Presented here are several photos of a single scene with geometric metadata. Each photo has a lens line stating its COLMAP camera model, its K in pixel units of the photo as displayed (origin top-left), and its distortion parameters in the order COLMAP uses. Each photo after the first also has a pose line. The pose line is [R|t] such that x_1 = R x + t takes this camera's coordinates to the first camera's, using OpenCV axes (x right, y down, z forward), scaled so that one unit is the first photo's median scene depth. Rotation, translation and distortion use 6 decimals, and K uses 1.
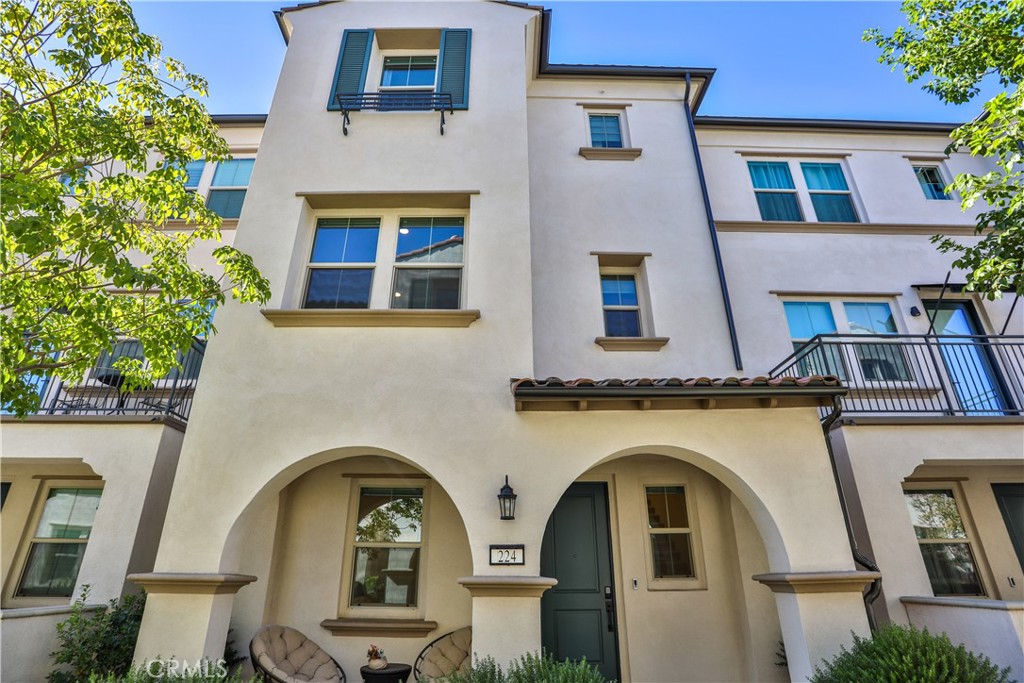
lens RADIAL K [[527.6, 0, 507.3], [0, 527.6, 340.2], [0, 0, 1]] dist [-0.090171, 0.044633]
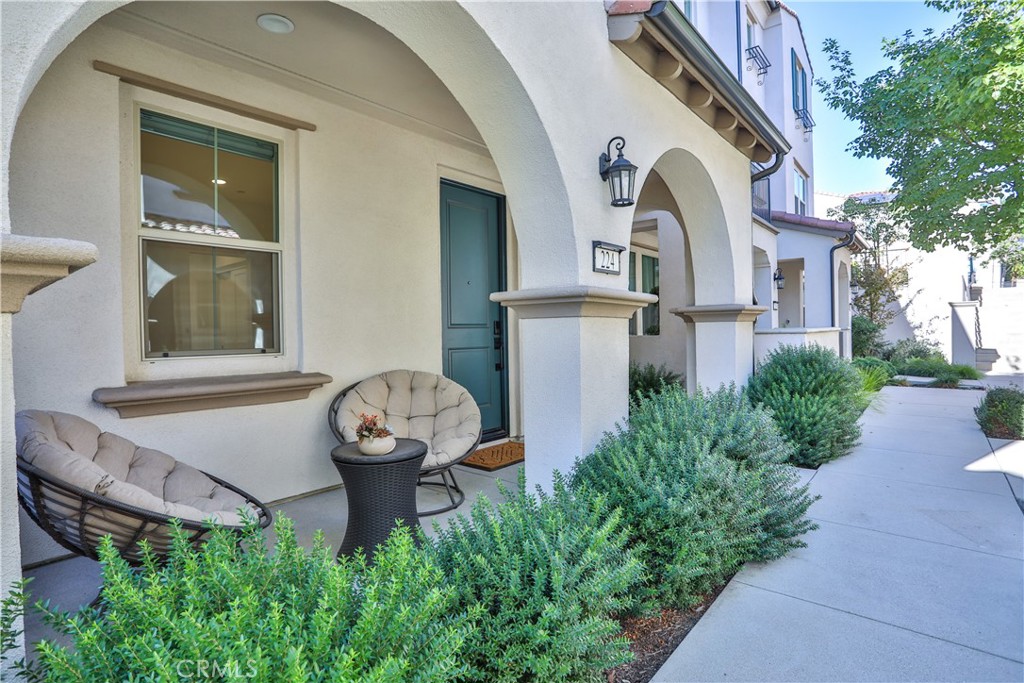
lens RADIAL K [[527.6, 0, 507.3], [0, 527.6, 340.2], [0, 0, 1]] dist [-0.090171, 0.044633]
pose [[0.644081, -0.021887, 0.764645, -0.570221], [-0.298903, 0.912922, 0.277905, 0.347258], [-0.704143, -0.407547, 0.581453, 0.636289]]
